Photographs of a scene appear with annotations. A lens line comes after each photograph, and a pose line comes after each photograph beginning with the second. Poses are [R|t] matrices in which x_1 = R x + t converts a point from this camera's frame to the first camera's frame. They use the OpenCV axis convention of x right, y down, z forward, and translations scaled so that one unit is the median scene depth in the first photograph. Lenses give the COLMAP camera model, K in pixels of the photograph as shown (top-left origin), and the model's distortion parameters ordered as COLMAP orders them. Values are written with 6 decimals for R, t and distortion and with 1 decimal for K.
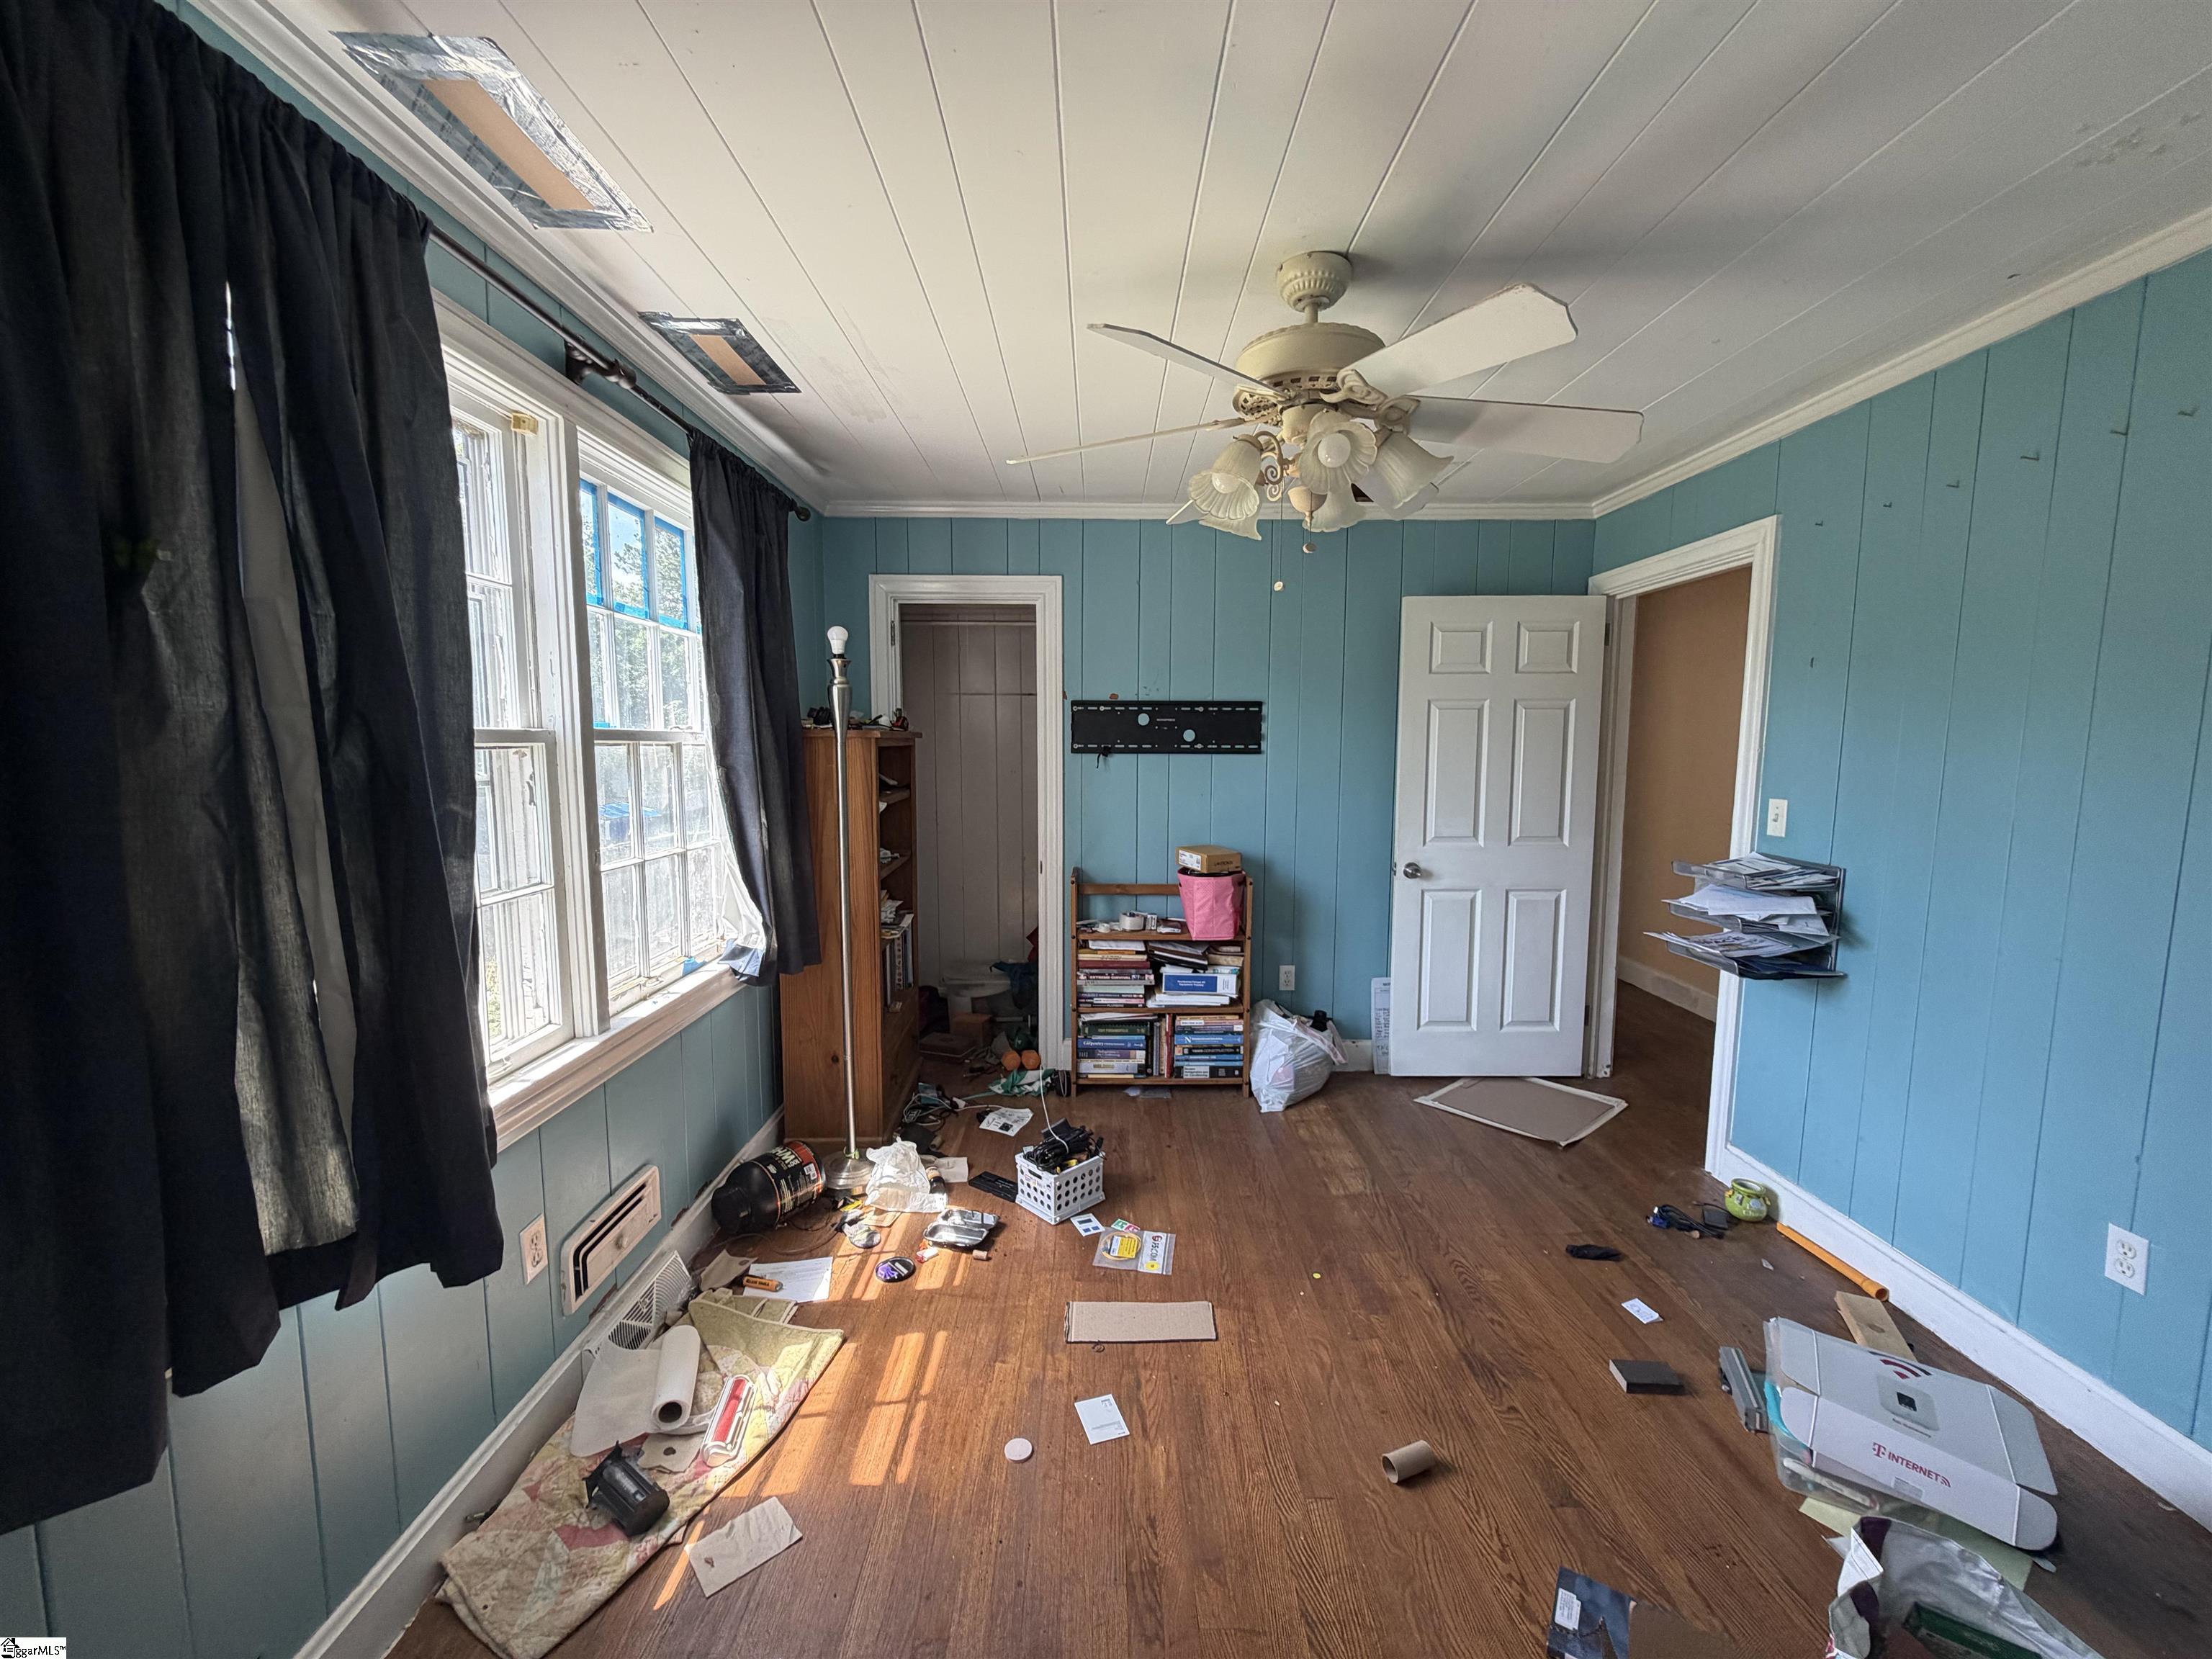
lens RADIAL K [[880.8, 0, 1106.0], [0, 880.8, 829.5], [0, 0, 1]] dist [-0.000673, -0.000210]
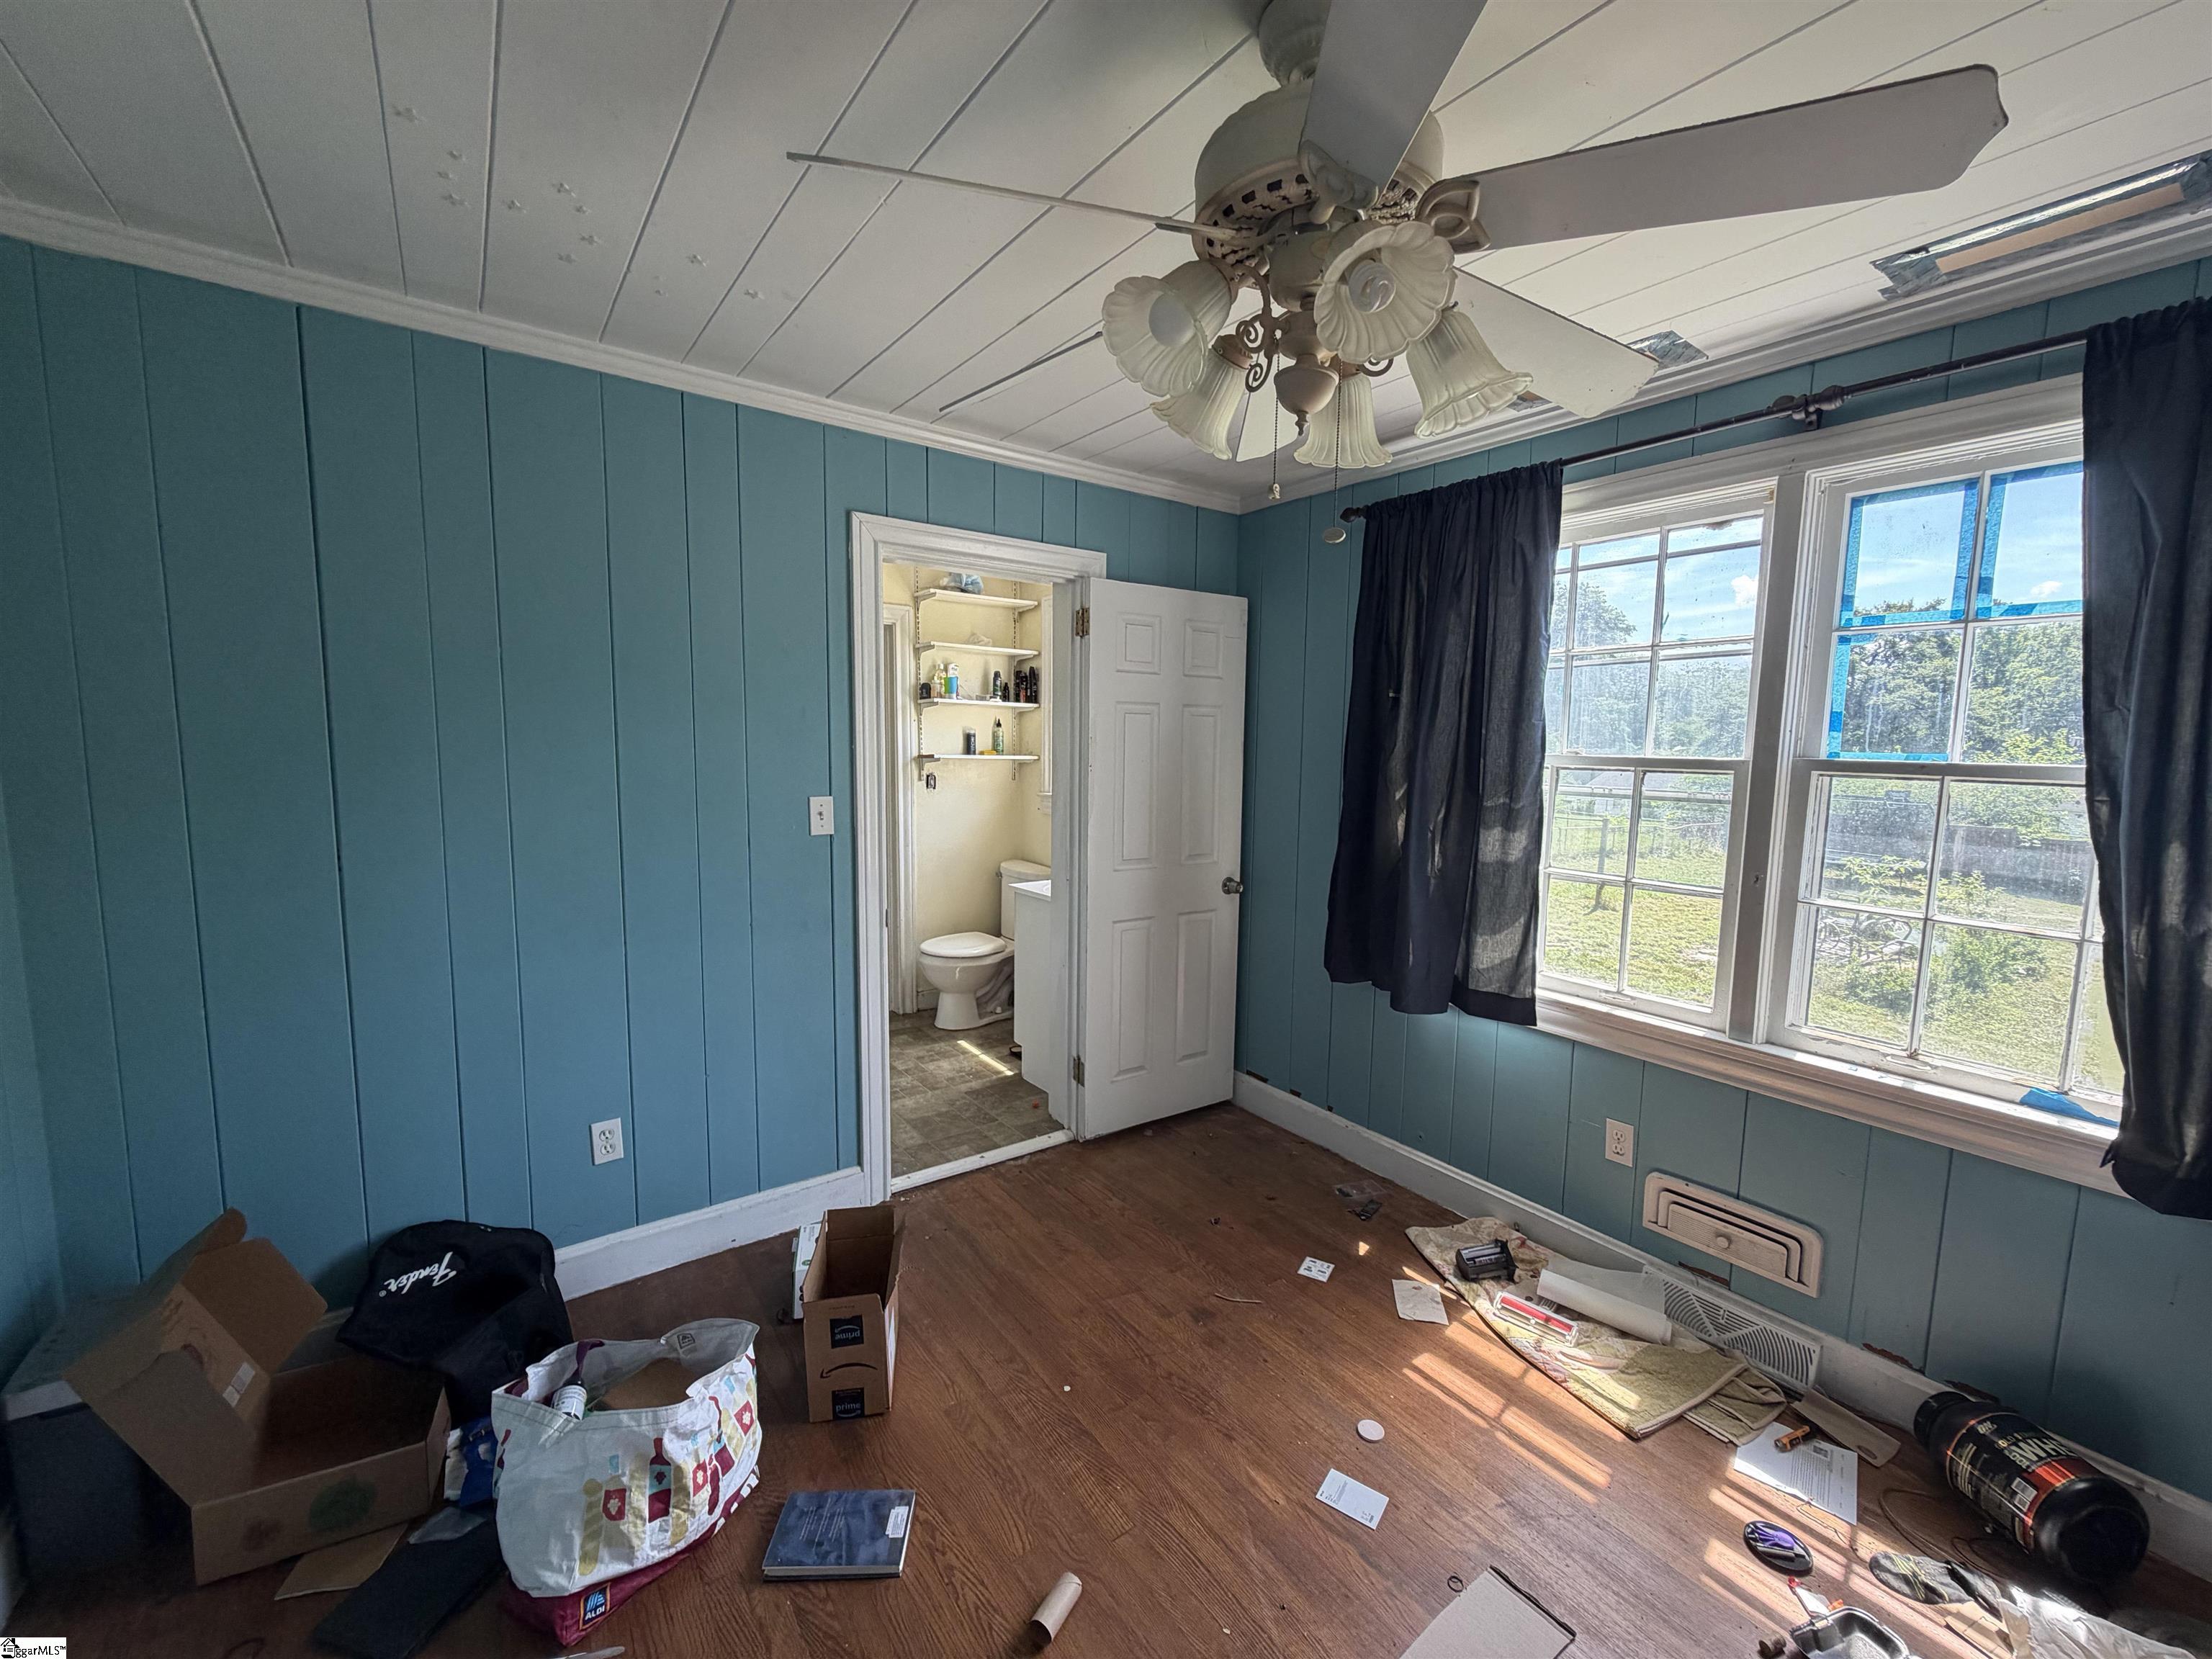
lens RADIAL K [[880.8, 0, 1106.0], [0, 880.8, 829.5], [0, 0, 1]] dist [-0.000673, -0.000210]
pose [[-0.812820, 0.042704, -0.580947, 0.678452], [-0.079475, 0.979854, 0.183223, -0.159133], [0.577067, 0.195098, -0.793051, 1.379415]]
